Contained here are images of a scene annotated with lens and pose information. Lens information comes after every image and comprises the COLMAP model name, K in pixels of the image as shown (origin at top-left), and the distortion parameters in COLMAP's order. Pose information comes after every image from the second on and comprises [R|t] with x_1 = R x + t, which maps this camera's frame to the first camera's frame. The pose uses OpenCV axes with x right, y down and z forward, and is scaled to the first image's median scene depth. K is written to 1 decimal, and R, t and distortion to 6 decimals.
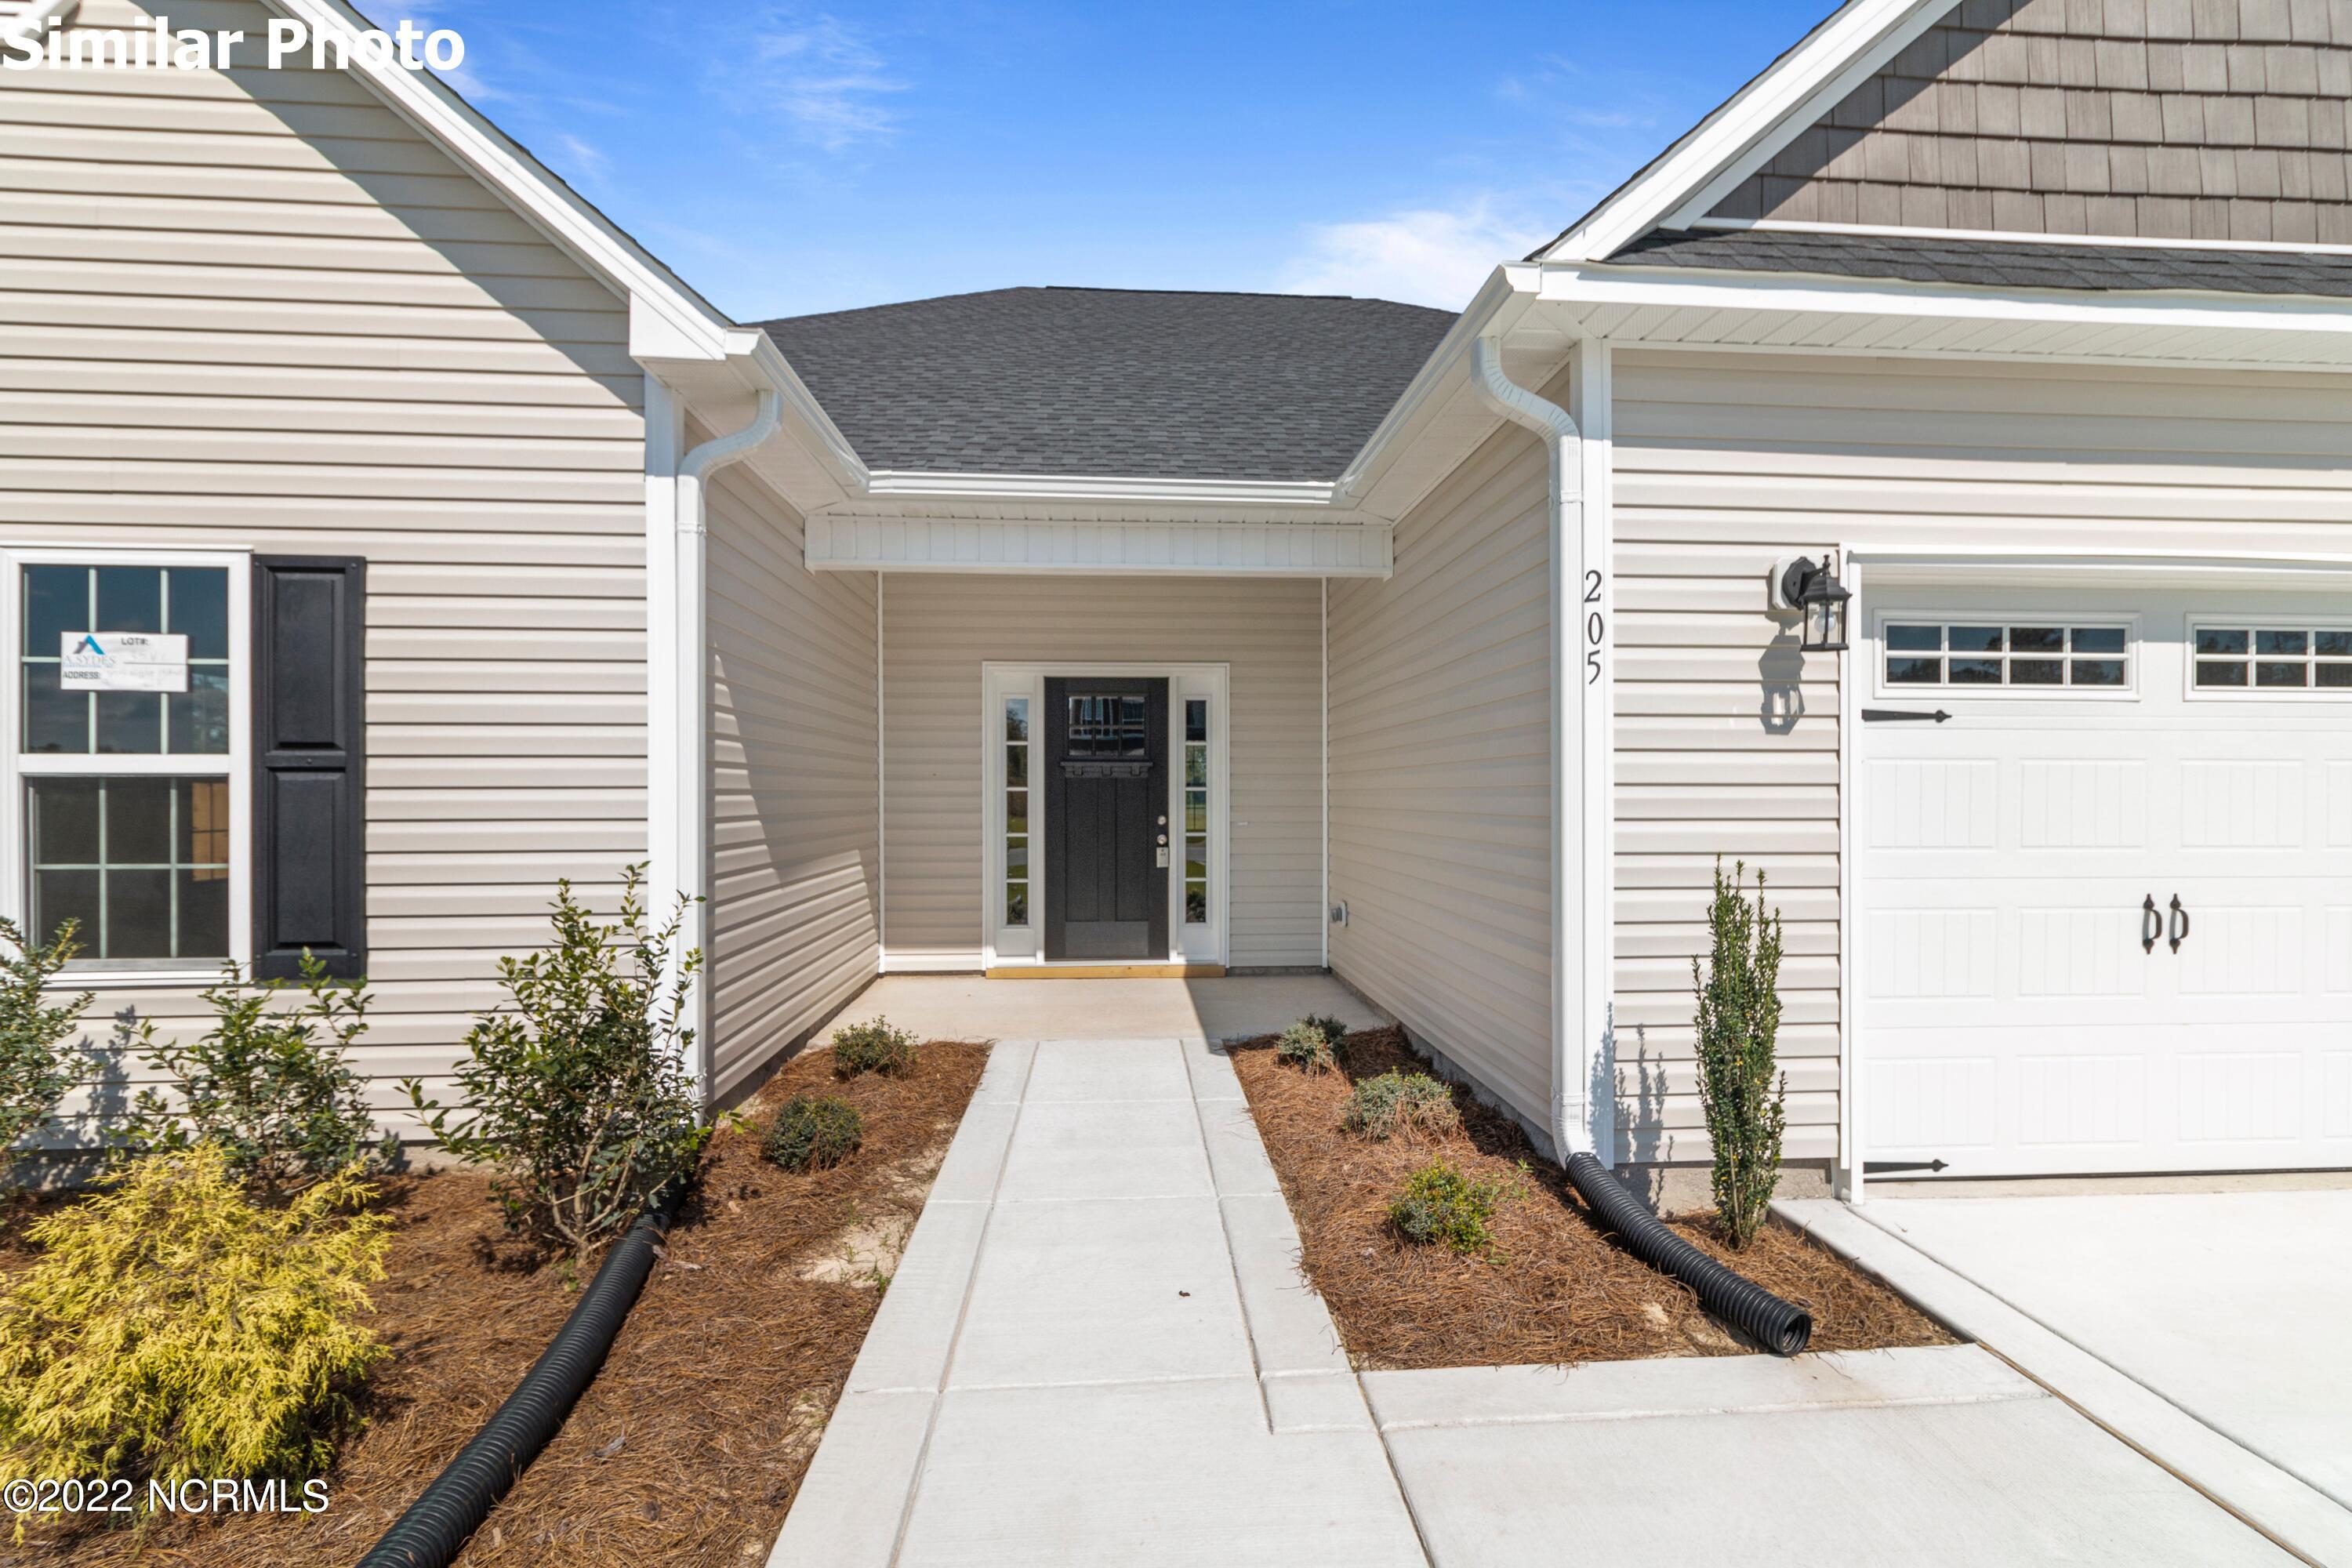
lens RADIAL K [[1088.0, 0, 1176.0], [0, 1088.0, 784.0], [0, 0, 1]] dist [0.003390, 0.000640]
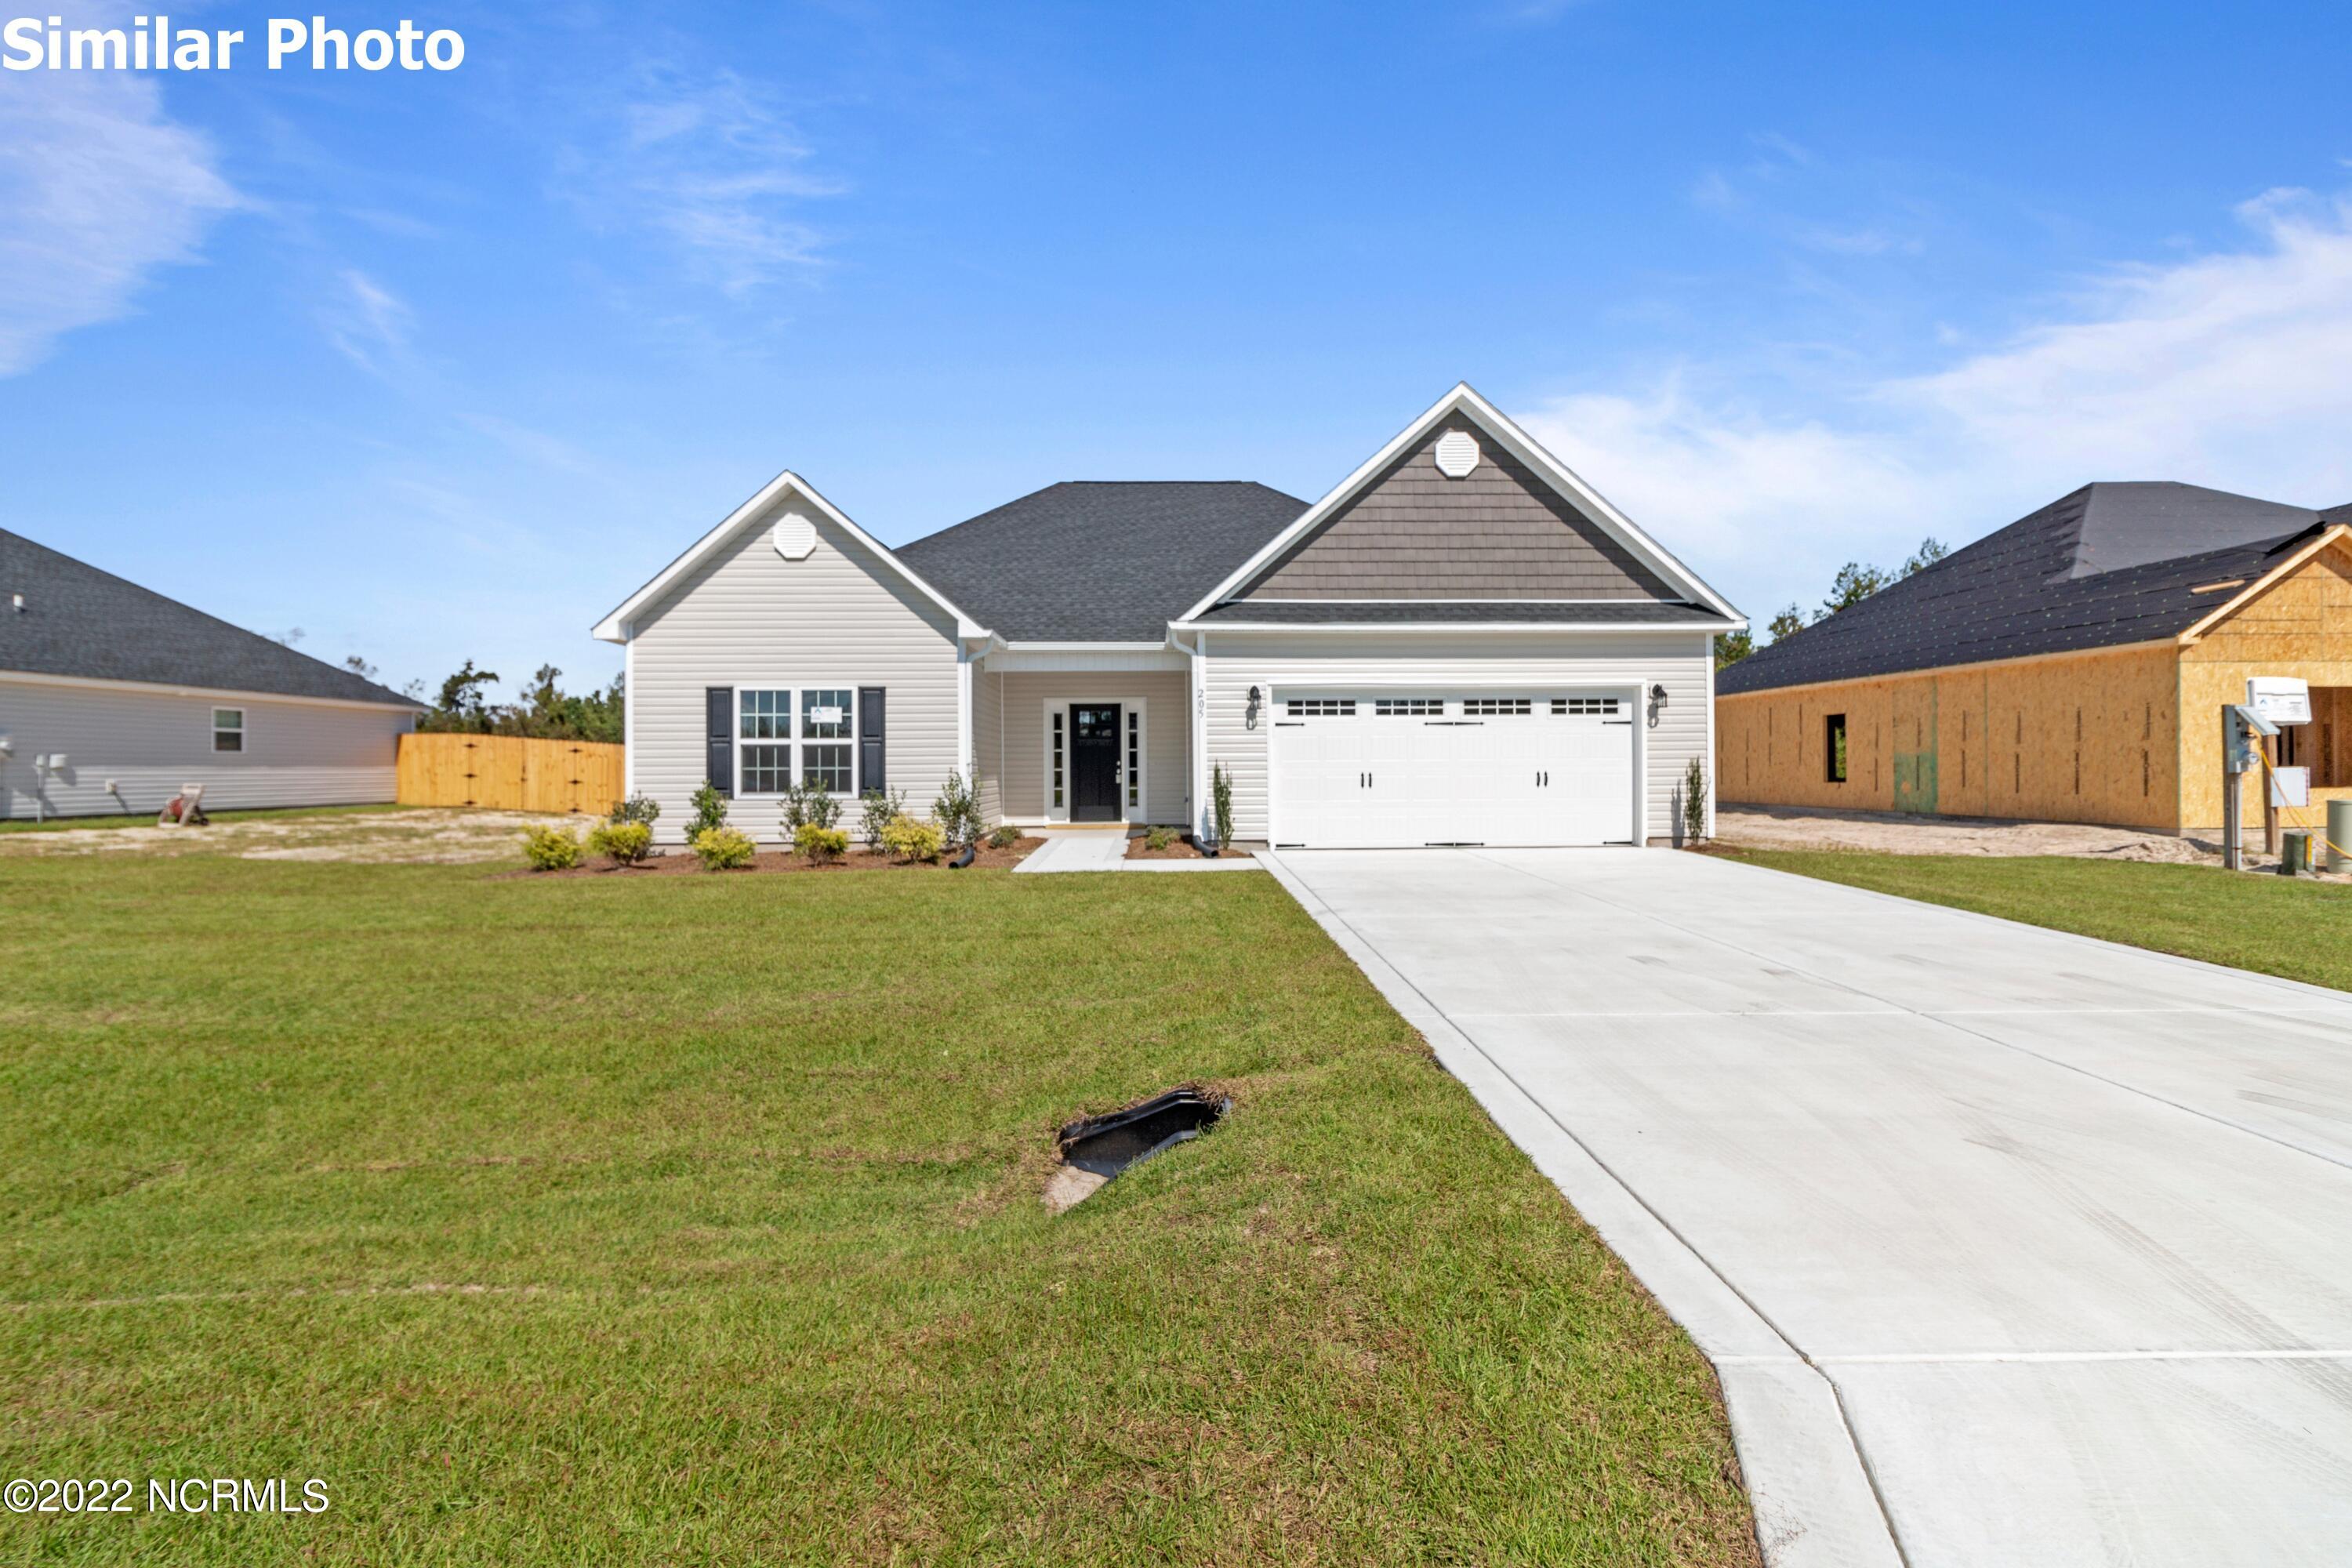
lens RADIAL K [[1150.7, 0, 1181.7], [0, 1150.7, 750.2], [0, 0, 1]] dist [0.015122, 0.001220]
pose [[0.999126, -0.008754, -0.040881, 0.445213], [0.008265, 0.999893, -0.012110, 0.070960], [0.040983, 0.011761, 0.999091, -2.950917]]
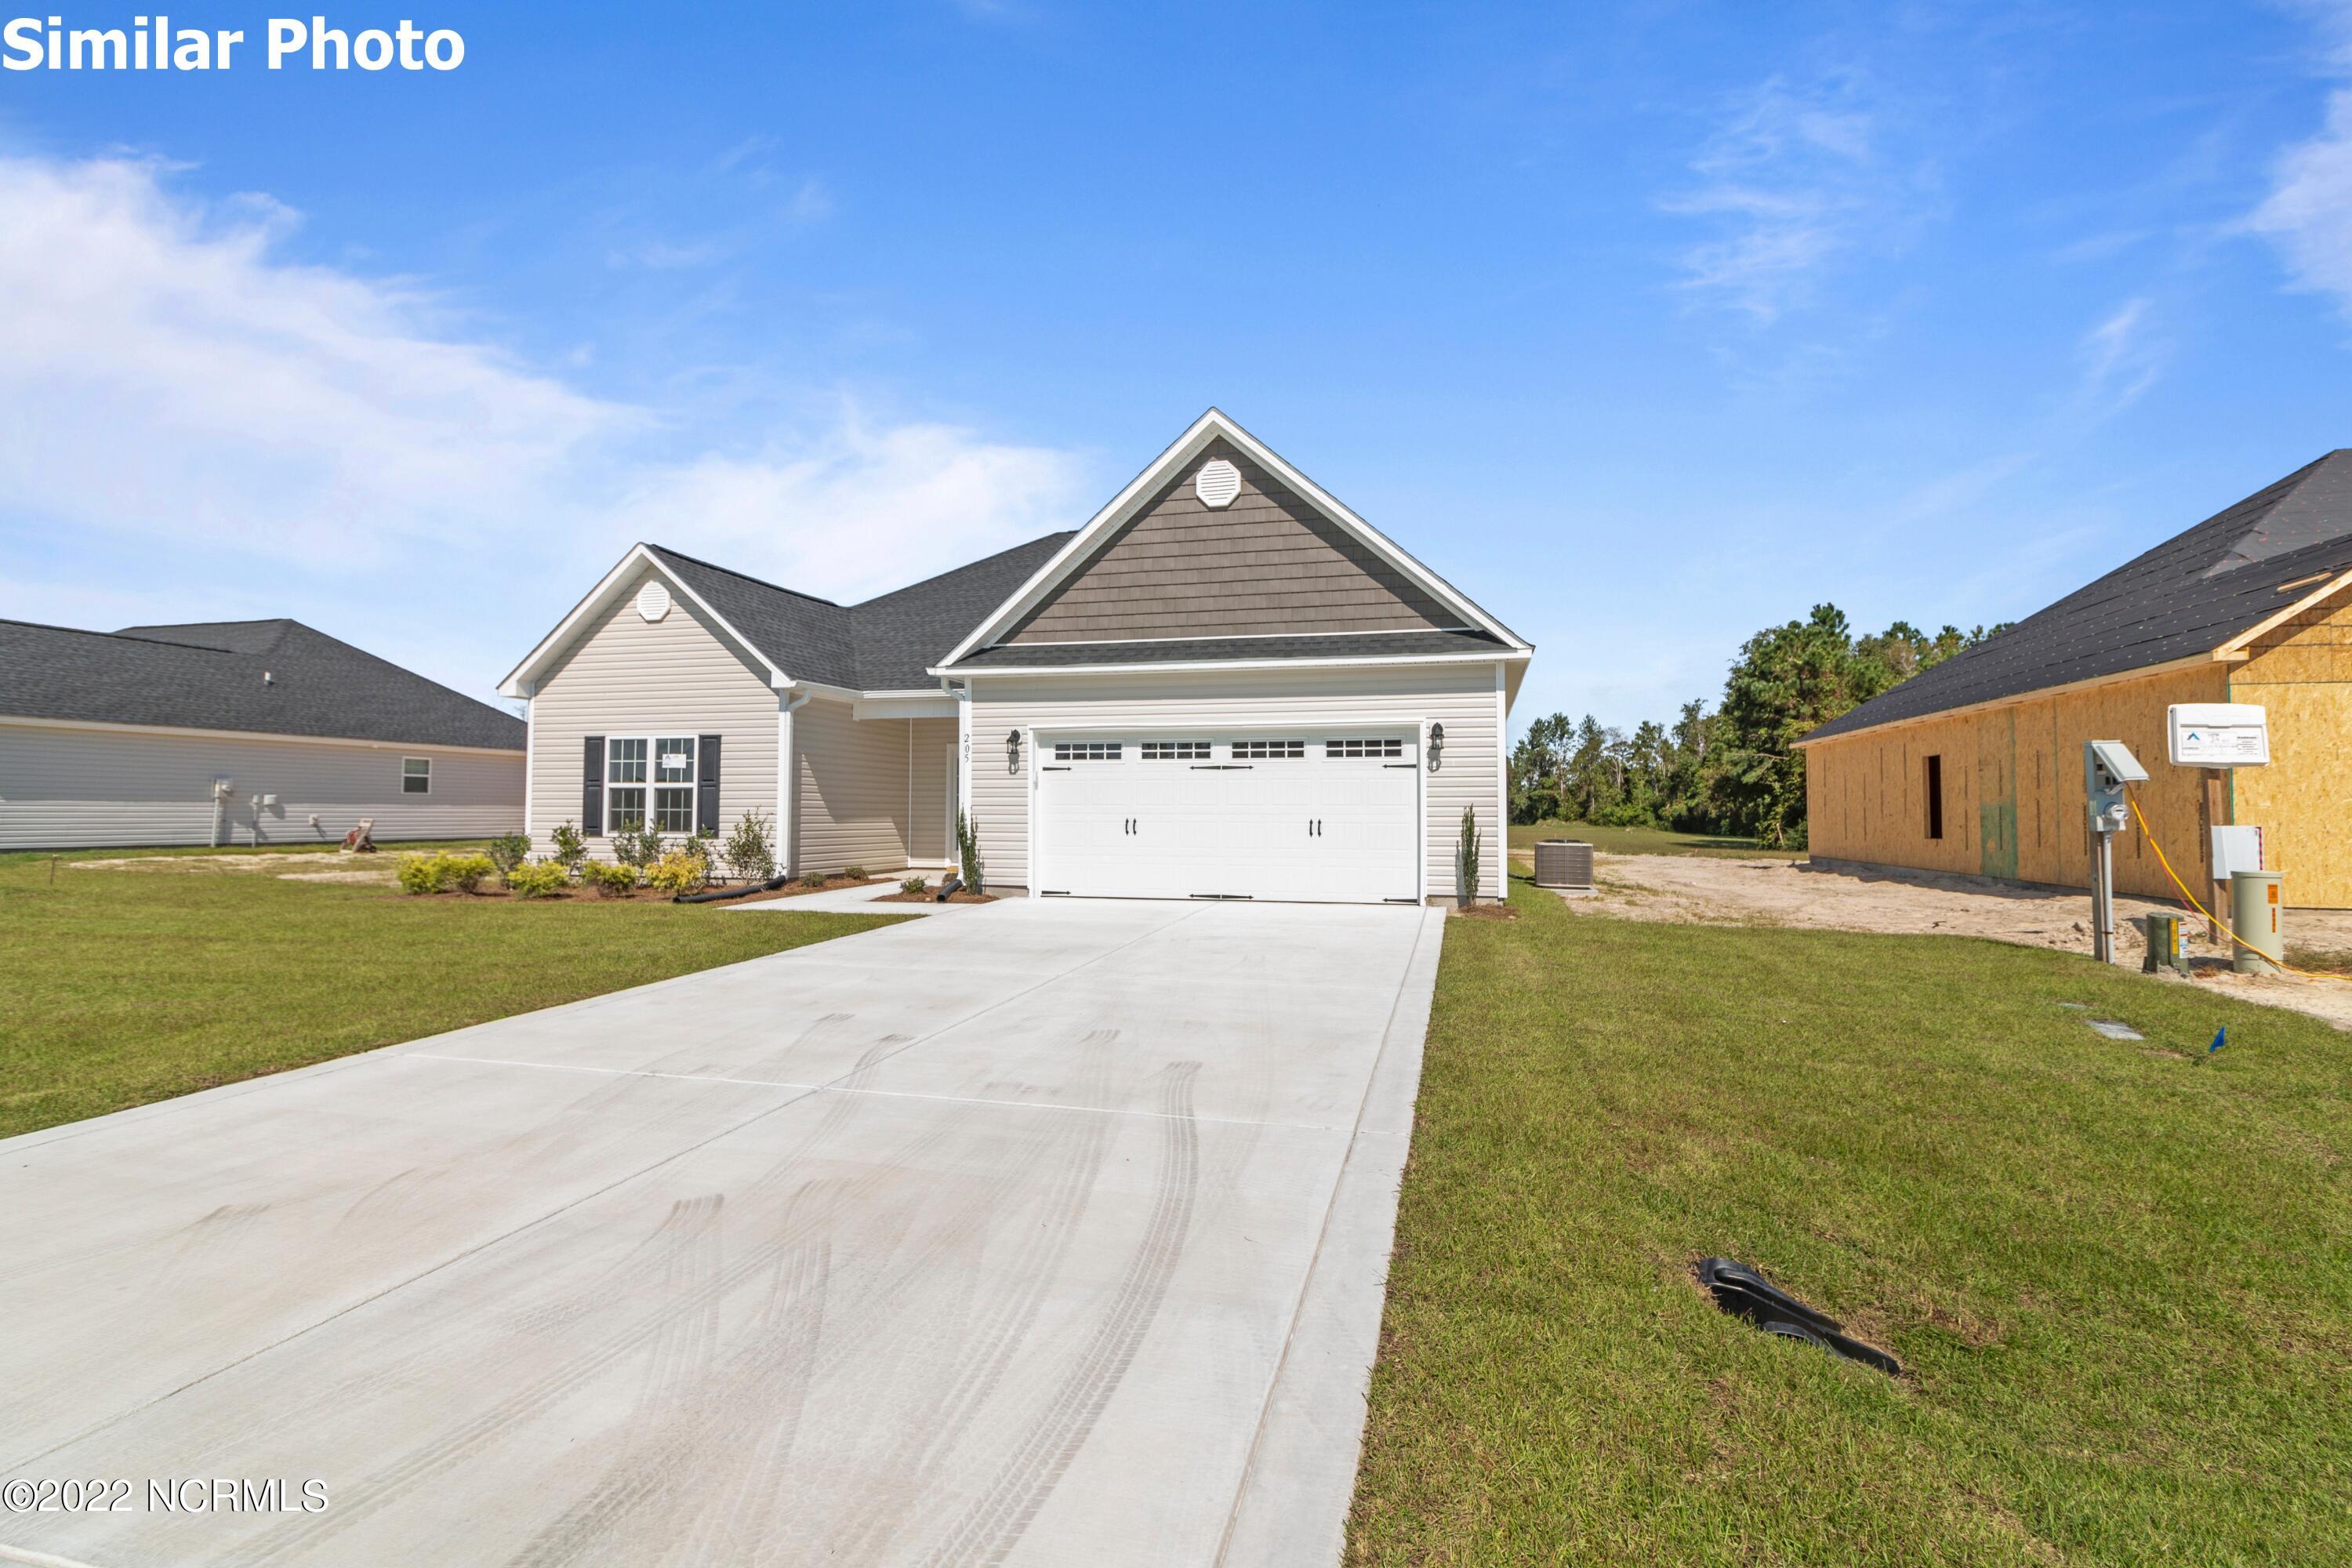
lens RADIAL K [[1150.7, 0, 1181.7], [0, 1150.7, 750.2], [0, 0, 1]] dist [0.015122, 0.001220]
pose [[0.942050, -0.016927, -0.335046, 2.342702], [-0.000704, 0.998624, -0.052431, 0.077988], [0.335473, 0.049629, 0.940742, -2.499960]]
